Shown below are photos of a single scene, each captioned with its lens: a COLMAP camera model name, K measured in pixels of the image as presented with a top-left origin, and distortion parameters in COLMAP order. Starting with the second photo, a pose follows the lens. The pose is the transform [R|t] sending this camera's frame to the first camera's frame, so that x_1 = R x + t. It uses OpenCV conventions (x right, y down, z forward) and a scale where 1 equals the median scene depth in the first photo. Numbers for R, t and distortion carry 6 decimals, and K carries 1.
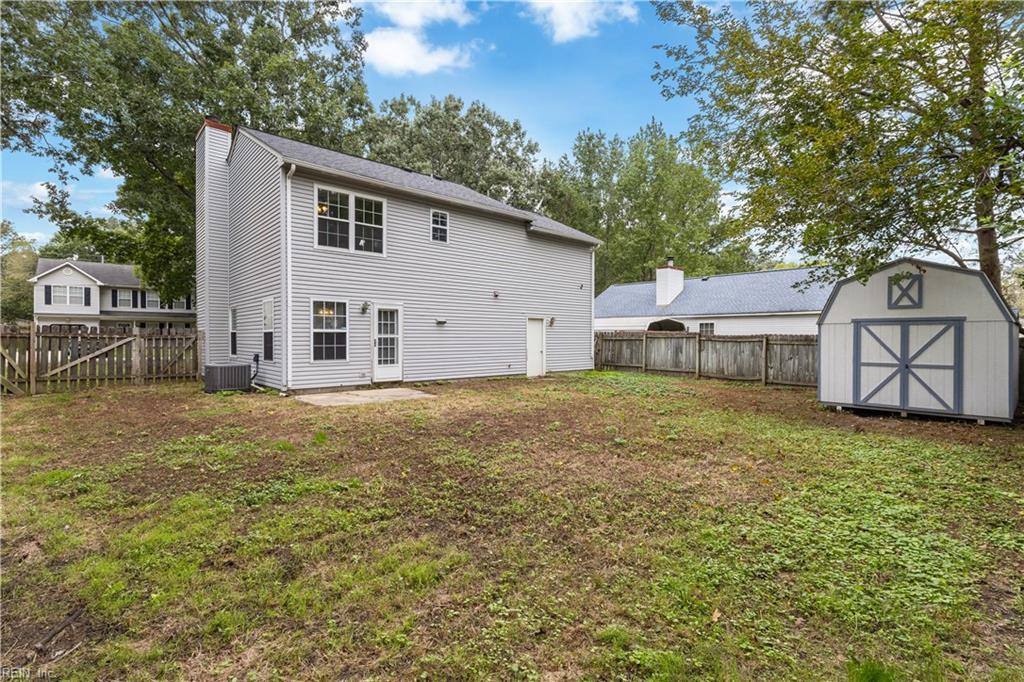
lens RADIAL K [[469.5, 0, 517.6], [0, 469.5, 341.8], [0, 0, 1]] dist [-0.004662, -0.000047]
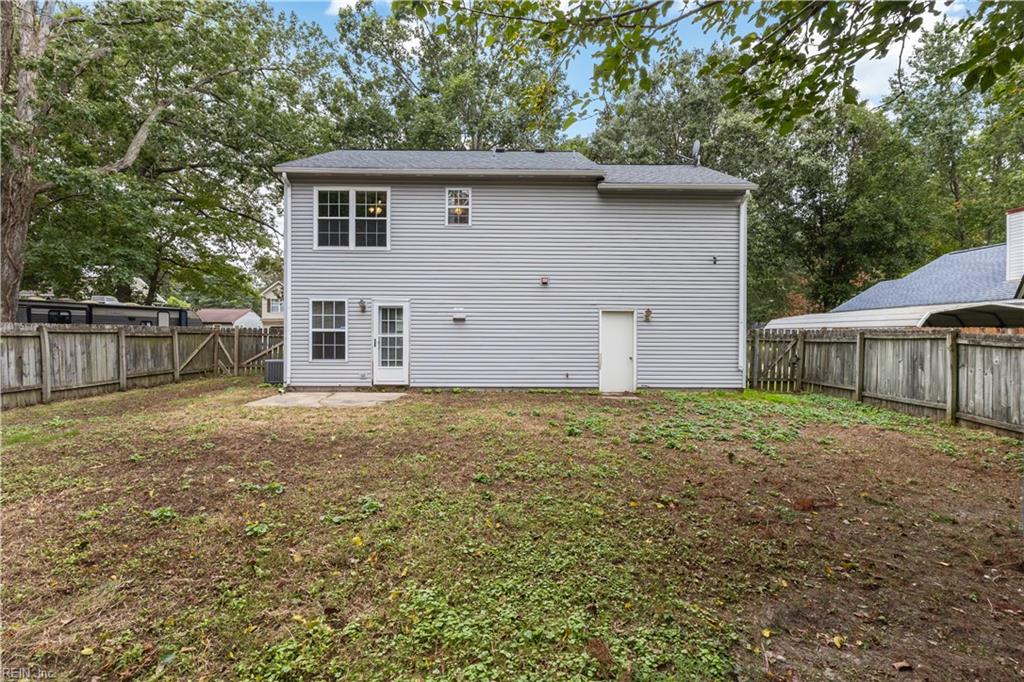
lens RADIAL K [[469.5, 0, 512.3], [0, 469.5, 337.3], [0, 0, 1]] dist [-0.004662, -0.000047]
pose [[0.751165, 0.002765, -0.660108, 0.512696], [-0.010282, 0.999919, -0.007513, -0.004088], [0.660034, 0.012431, 0.751133, 0.468526]]
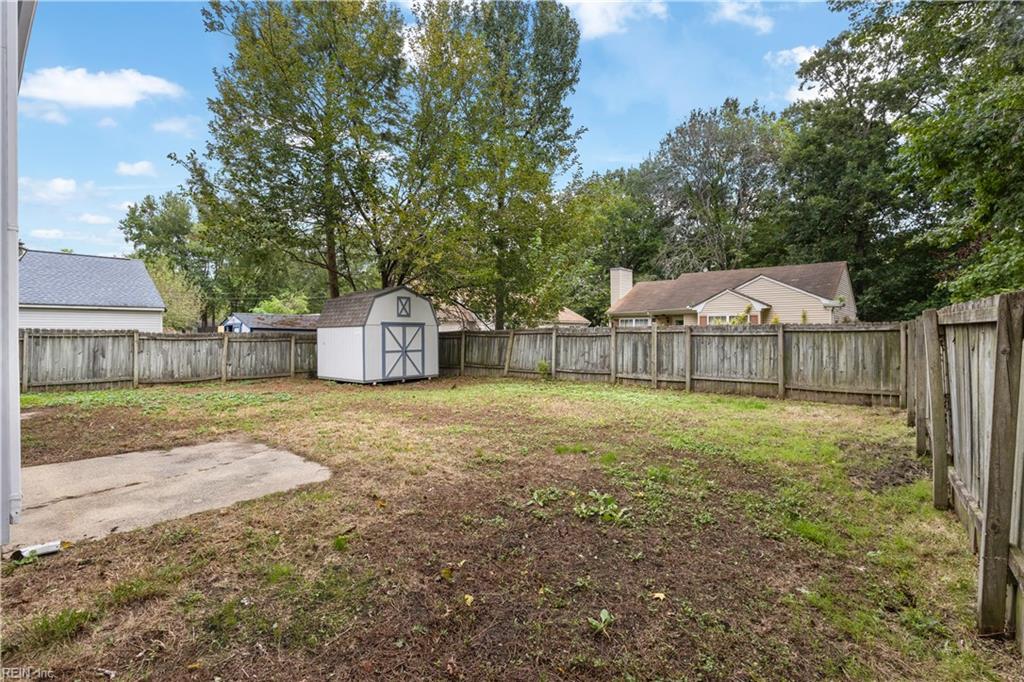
lens RADIAL K [[469.5, 0, 510.1], [0, 469.5, 332.3], [0, 0, 1]] dist [-0.004662, -0.000047]
pose [[-0.094292, -0.001588, 0.995543, -0.674473], [0.016095, 0.999866, 0.003119, -0.011648], [-0.995414, 0.016317, -0.094254, 0.616660]]
